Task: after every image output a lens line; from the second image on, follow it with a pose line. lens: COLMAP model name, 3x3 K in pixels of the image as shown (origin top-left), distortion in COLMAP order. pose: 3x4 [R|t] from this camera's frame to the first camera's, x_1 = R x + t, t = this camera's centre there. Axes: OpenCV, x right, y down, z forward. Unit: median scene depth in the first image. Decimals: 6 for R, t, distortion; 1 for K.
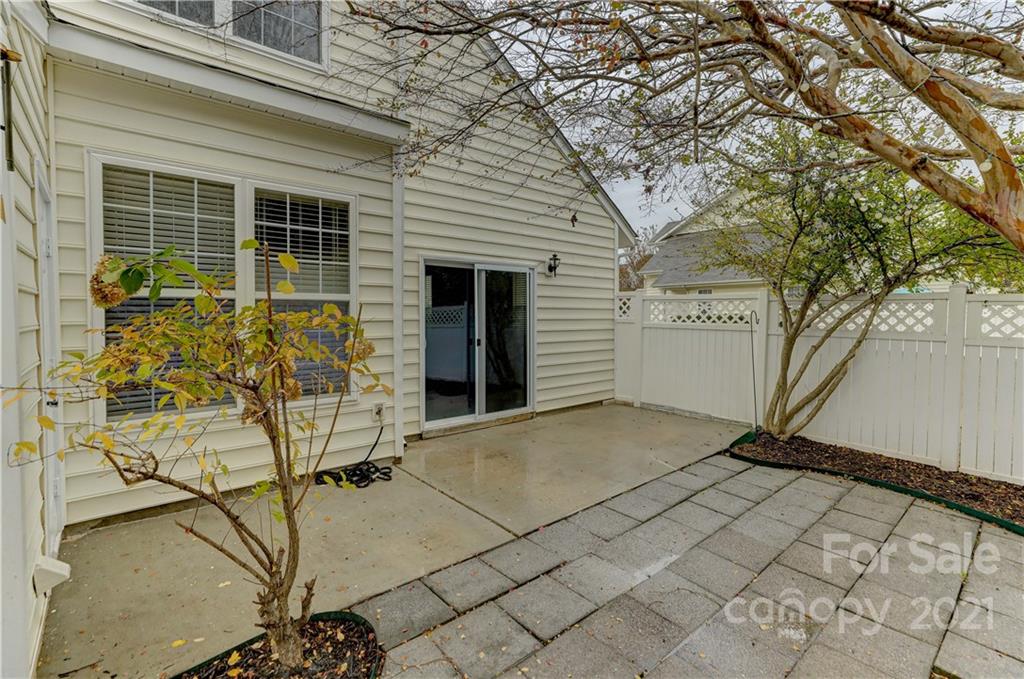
lens RADIAL K [[471.8, 0, 512.5], [0, 471.8, 328.8], [0, 0, 1]] dist [-0.032027, 0.011836]
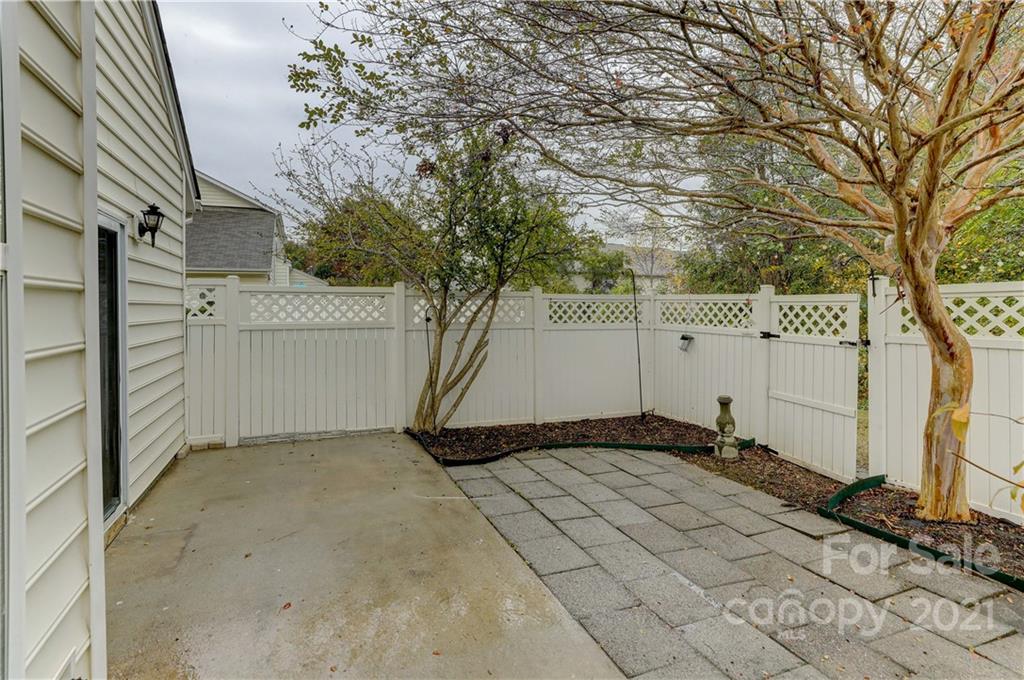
lens RADIAL K [[480.9, 0, 509.4], [0, 480.9, 306.3], [0, 0, 1]] dist [0.000067, 0.012532]
pose [[0.331380, -0.011526, 0.943427, -0.453240], [0.033795, 0.999429, 0.000339, -0.043043], [-0.942892, 0.031771, 0.331580, 0.659178]]
